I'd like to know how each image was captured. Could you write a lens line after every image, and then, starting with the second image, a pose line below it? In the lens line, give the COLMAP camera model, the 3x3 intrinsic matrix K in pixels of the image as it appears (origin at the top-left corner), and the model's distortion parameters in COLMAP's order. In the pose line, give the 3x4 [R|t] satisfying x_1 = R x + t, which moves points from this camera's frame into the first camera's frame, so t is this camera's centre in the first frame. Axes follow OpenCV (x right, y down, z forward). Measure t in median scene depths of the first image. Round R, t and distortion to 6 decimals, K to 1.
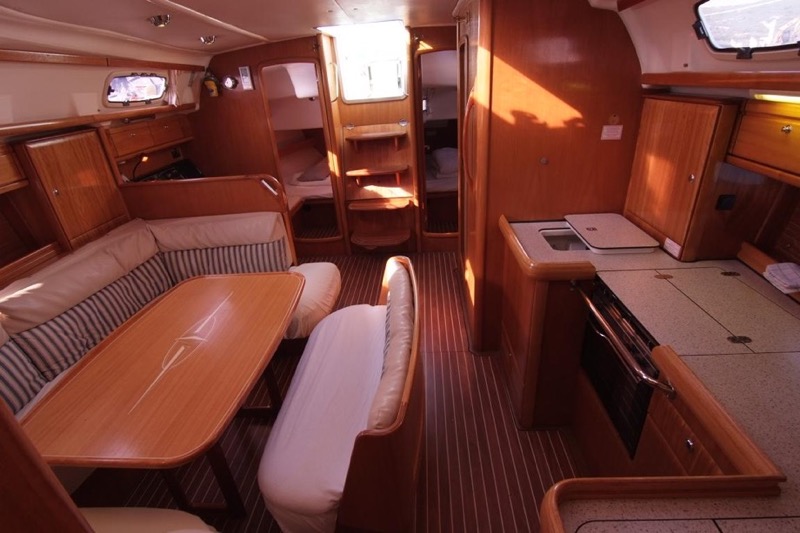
lens RADIAL K [[397.8, 0, 400.0], [0, 397.8, 266.5], [0, 0, 1]] dist [0.000694, -0.014345]
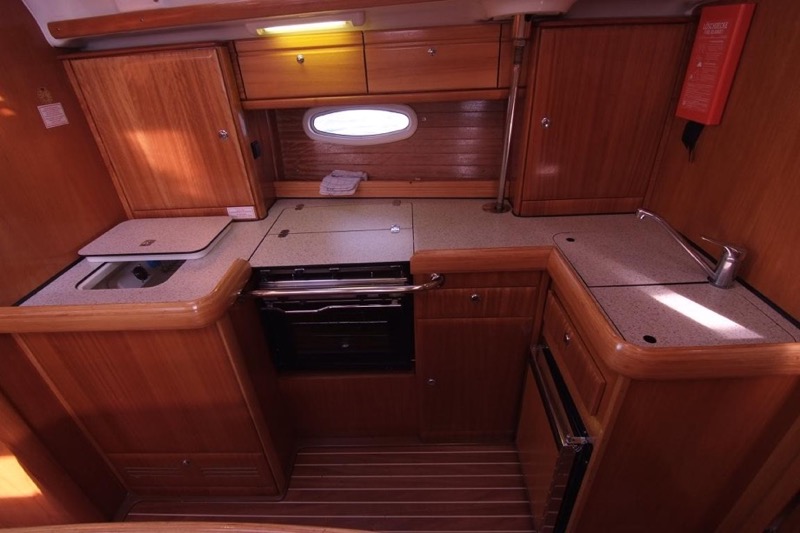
lens RADIAL K [[397.8, 0, 400.0], [0, 397.8, 266.5], [0, 0, 1]] dist [0.000694, -0.014345]
pose [[-0.018809, -0.454961, 0.890313, -0.204367], [0.480068, 0.776997, 0.407197, -0.153898], [-0.877029, 0.435070, 0.203798, 0.550054]]
